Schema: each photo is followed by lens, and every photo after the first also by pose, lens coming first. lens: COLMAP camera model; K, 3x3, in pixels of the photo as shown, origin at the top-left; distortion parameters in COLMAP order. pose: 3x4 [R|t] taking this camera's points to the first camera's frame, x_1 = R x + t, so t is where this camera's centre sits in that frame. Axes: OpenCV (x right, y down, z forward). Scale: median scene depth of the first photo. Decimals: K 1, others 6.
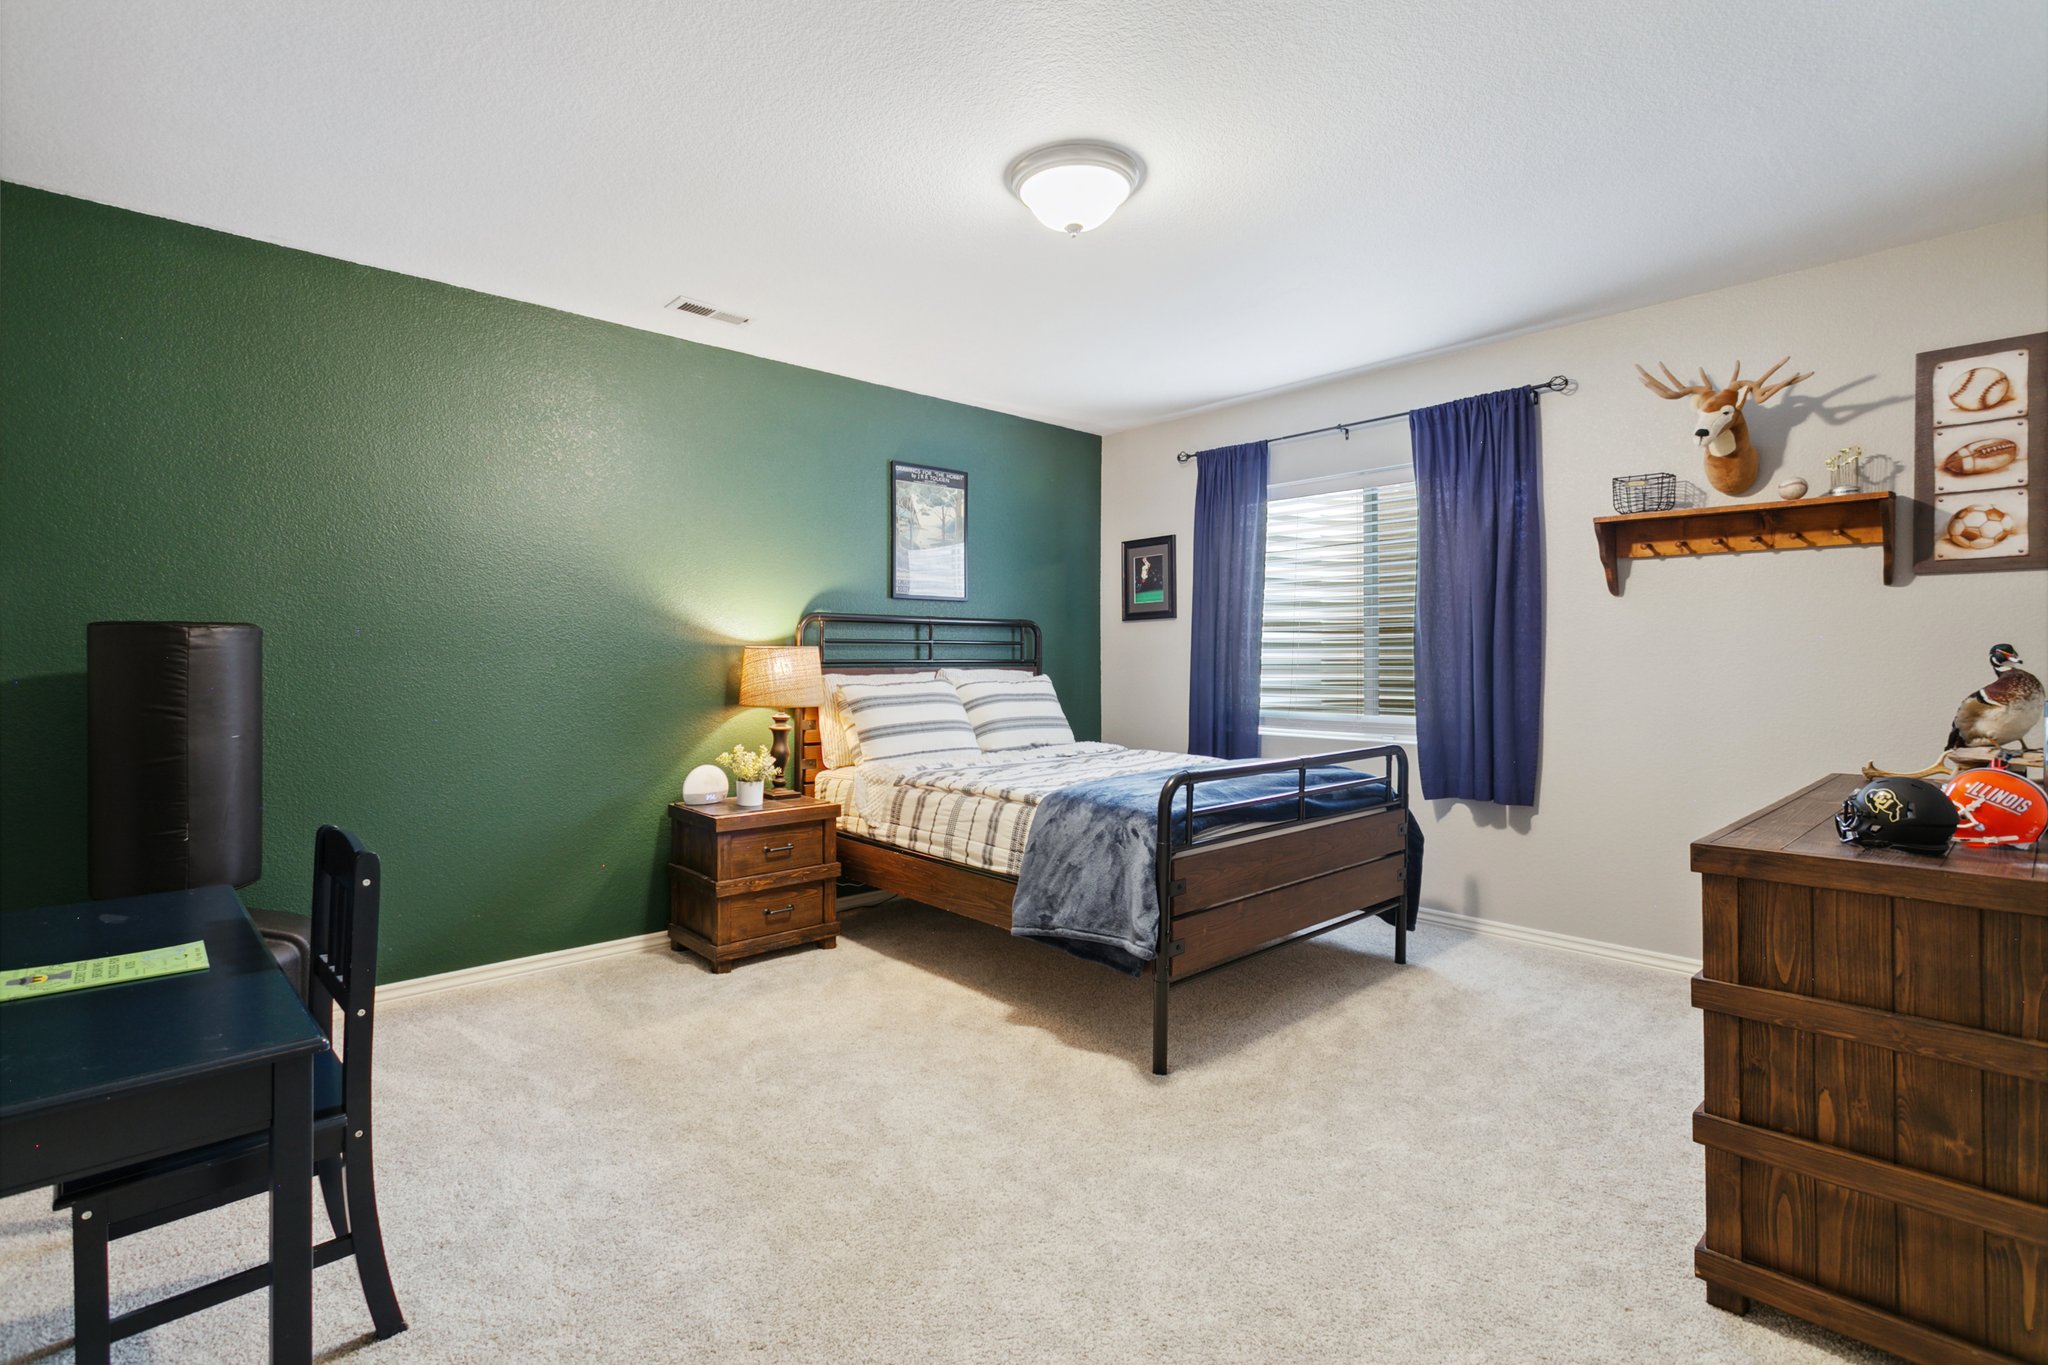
lens RADIAL K [[959.8, 0, 1023.9], [0, 959.8, 663.1], [0, 0, 1]] dist [-0.001806, -0.000155]
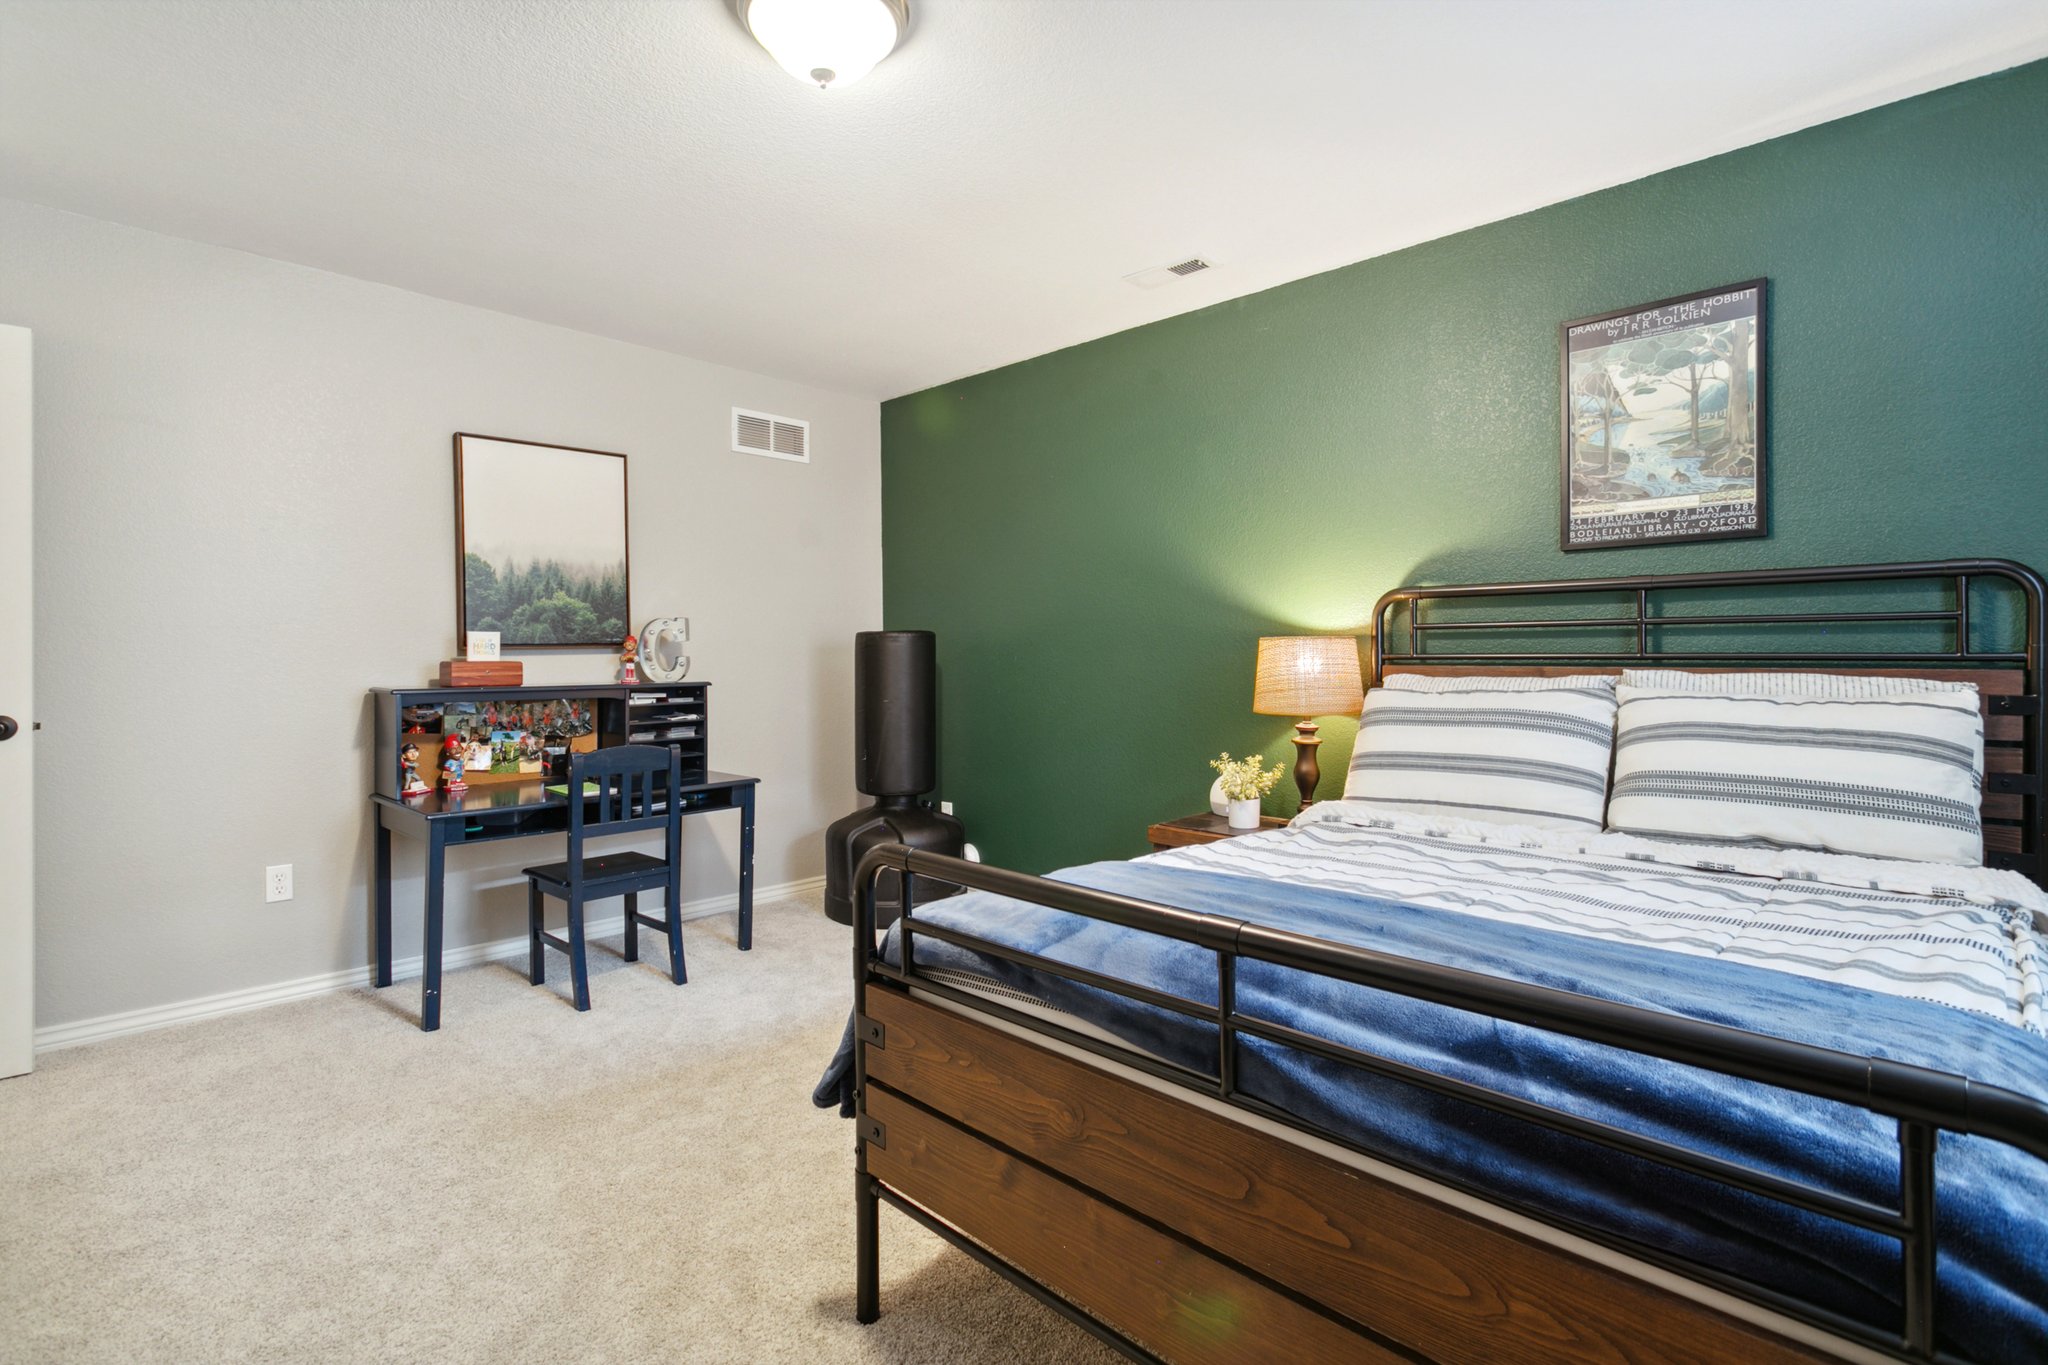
lens RADIAL K [[959.8, 0, 1019.9], [0, 959.8, 677.1], [0, 0, 1]] dist [-0.001806, -0.000155]
pose [[0.049831, 0.015848, -0.998632, 0.436978], [-0.009735, 0.999834, 0.015381, 0.004290], [0.998710, 0.008956, 0.049977, 0.617289]]
